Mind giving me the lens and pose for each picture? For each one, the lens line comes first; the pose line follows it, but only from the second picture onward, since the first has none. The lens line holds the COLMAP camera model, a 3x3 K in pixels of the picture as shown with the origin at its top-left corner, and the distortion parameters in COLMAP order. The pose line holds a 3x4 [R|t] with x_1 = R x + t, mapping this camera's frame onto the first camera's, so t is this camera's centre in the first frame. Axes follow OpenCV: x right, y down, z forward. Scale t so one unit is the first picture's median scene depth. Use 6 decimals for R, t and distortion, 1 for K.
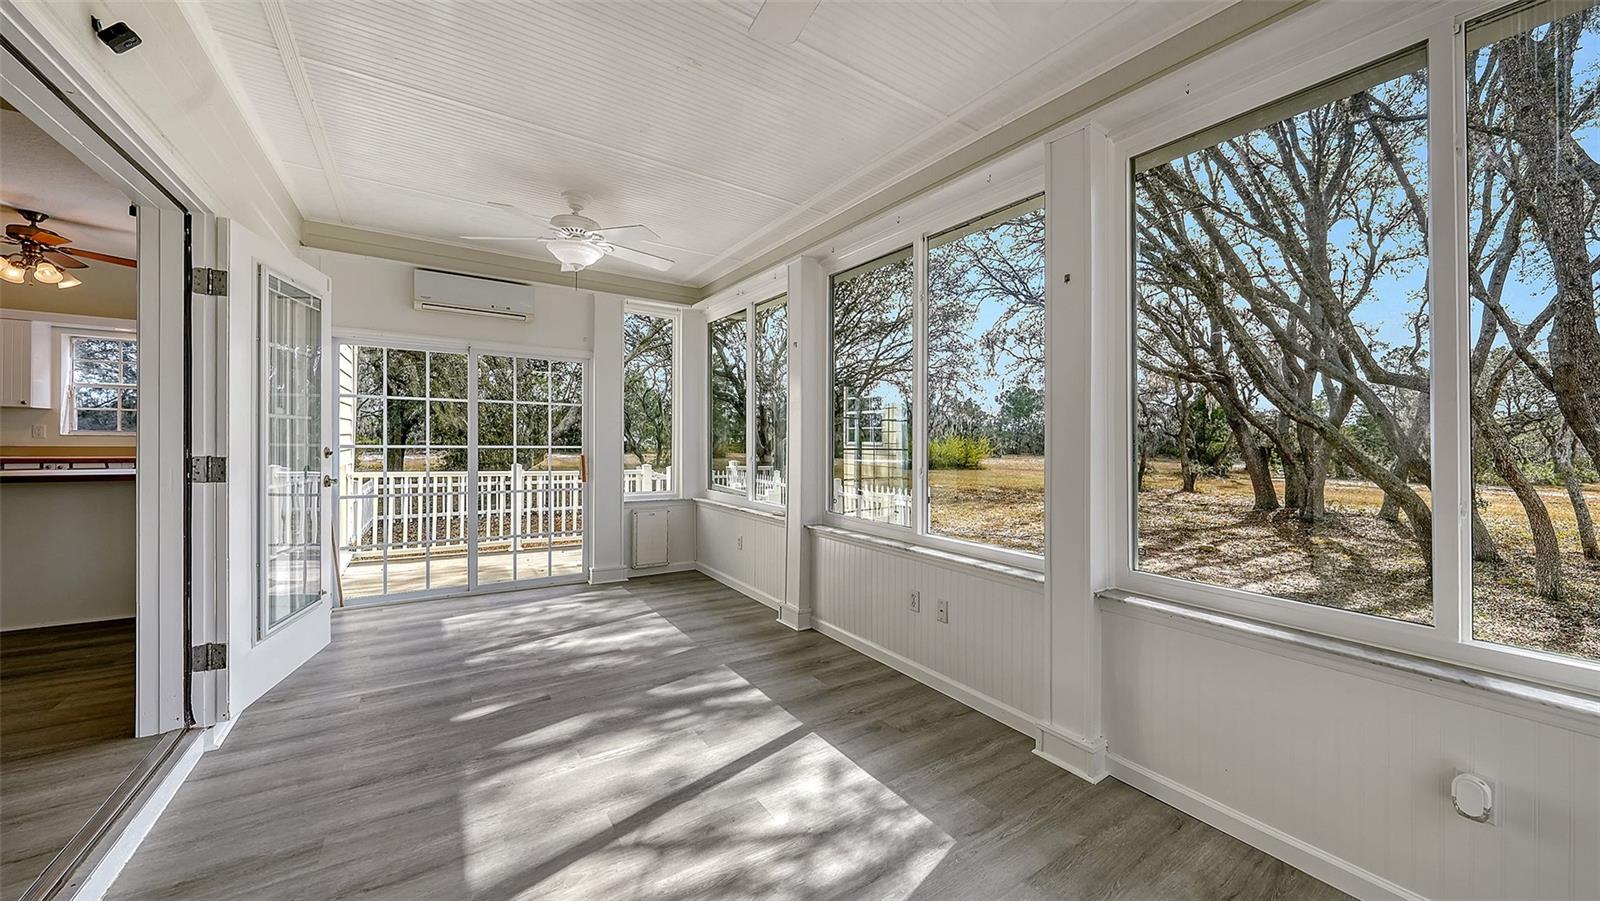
lens RADIAL K [[575.0, 0, 811.7], [0, 575.0, 442.1], [0, 0, 1]] dist [-0.000110, -0.000033]
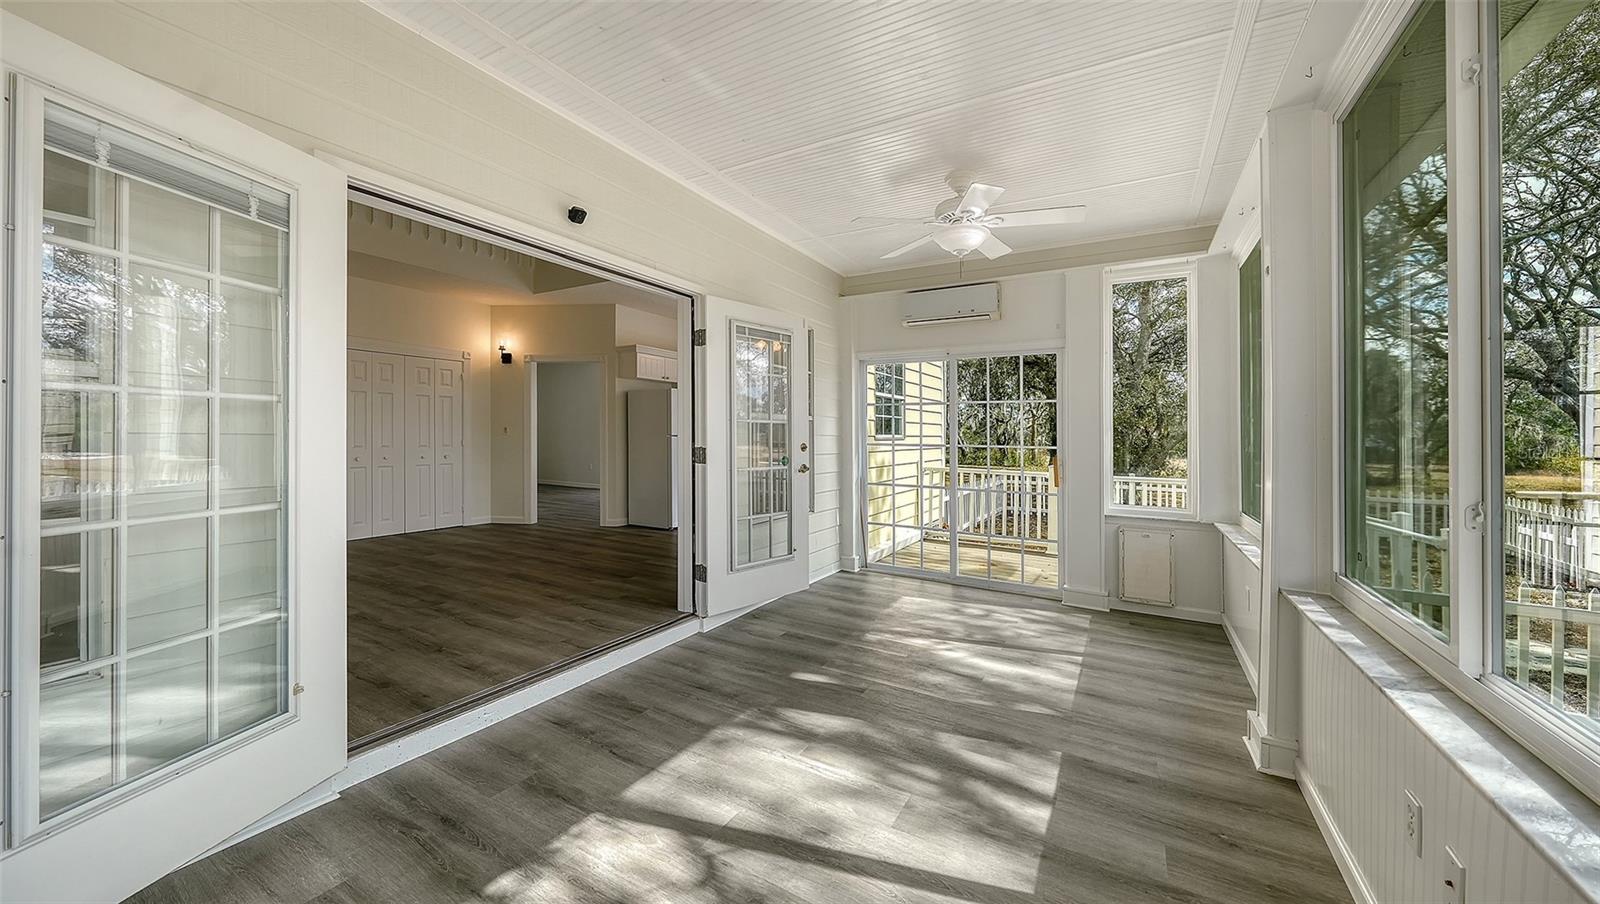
lens RADIAL K [[560.9, 0, 794.5], [0, 560.9, 438.3], [0, 0, 1]] dist [-0.005358, 0.000705]
pose [[0.422791, -0.004754, -0.906215, 0.309914], [-0.008155, 0.999926, -0.009050, 0.008306], [0.906191, 0.011216, 0.422721, 0.380078]]
